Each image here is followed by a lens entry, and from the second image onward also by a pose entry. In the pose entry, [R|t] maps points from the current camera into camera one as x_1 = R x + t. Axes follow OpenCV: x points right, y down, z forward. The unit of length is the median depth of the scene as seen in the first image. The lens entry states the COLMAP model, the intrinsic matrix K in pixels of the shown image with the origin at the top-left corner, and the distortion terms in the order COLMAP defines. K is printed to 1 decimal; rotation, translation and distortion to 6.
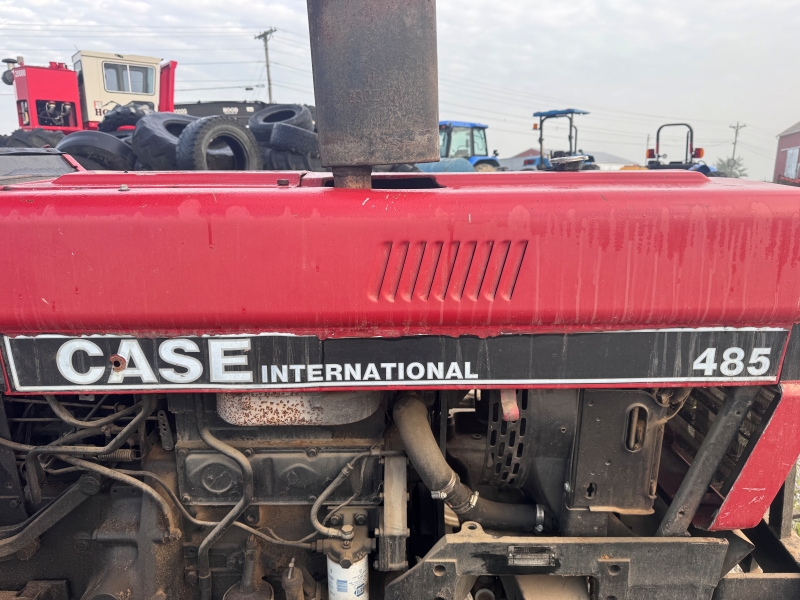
lens RADIAL K [[581.7, 0, 407.0], [0, 581.7, 297.0], [0, 0, 1]] dist [0.008814, -0.006474]
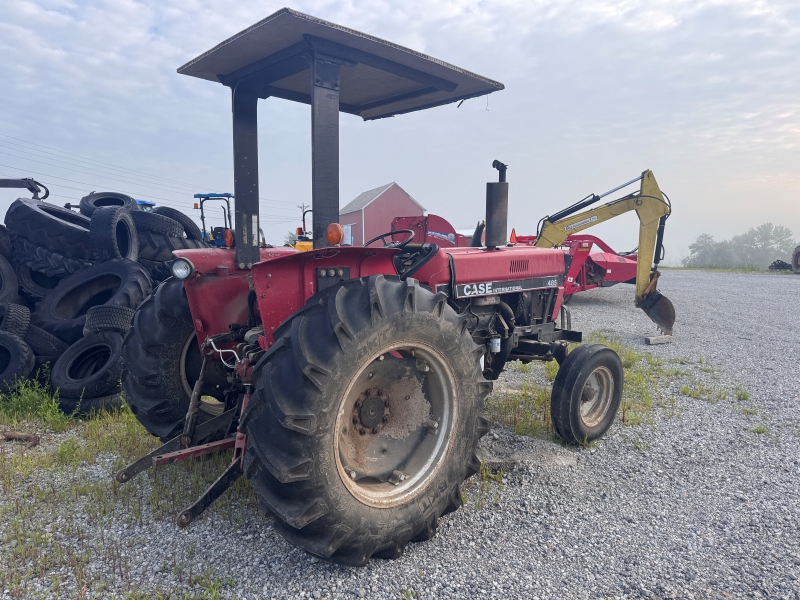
lens RADIAL K [[581.7, 0, 410.1], [0, 581.7, 311.8], [0, 0, 1]] dist [0.008814, -0.006474]
pose [[0.758659, -0.079570, 0.646610, -0.230551], [0.139514, 0.989331, -0.041946, 0.024019], [-0.636374, 0.122034, 0.761667, -0.132499]]
